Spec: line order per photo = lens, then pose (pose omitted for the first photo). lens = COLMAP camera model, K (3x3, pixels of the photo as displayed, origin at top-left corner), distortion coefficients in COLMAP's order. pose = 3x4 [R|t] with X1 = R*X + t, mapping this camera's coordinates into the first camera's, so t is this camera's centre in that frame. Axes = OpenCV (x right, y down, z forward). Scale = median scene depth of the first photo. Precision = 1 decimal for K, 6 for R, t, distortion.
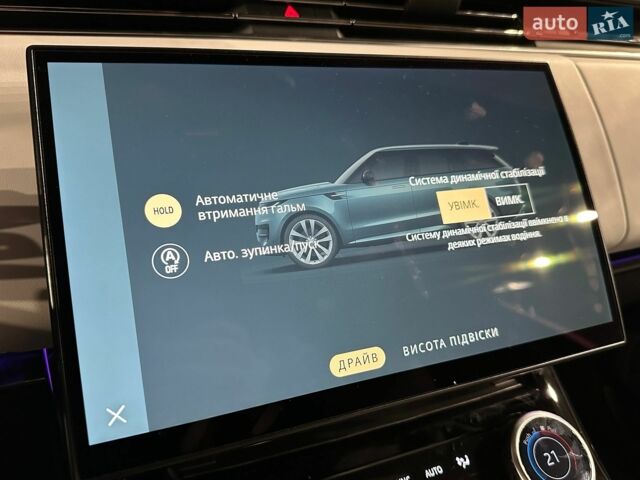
lens RADIAL K [[551.1, 0, 320.0], [0, 551.1, 240.0], [0, 0, 1]] dist [-0.017790, -0.020890]
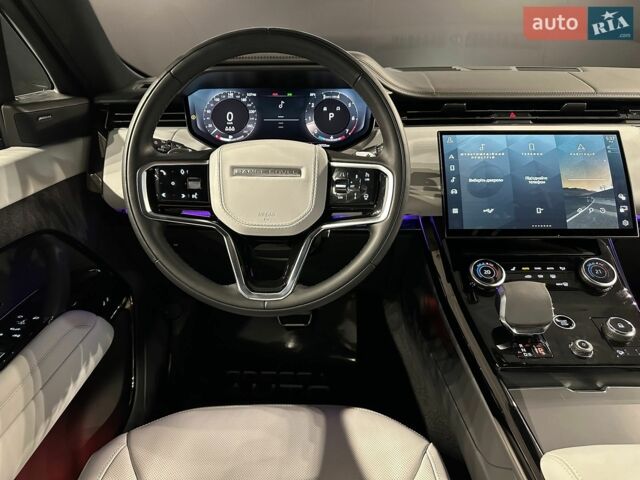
lens RADIAL K [[455.1, 0, 320.0], [0, 455.1, 240.0], [0, 0, 1]] dist [0.100181, -0.159627]
pose [[0.913001, 0.087060, -0.398559, 0.048296], [-0.105666, 0.994090, -0.024909, 0.437815], [0.394034, 0.064856, 0.916805, -1.711937]]
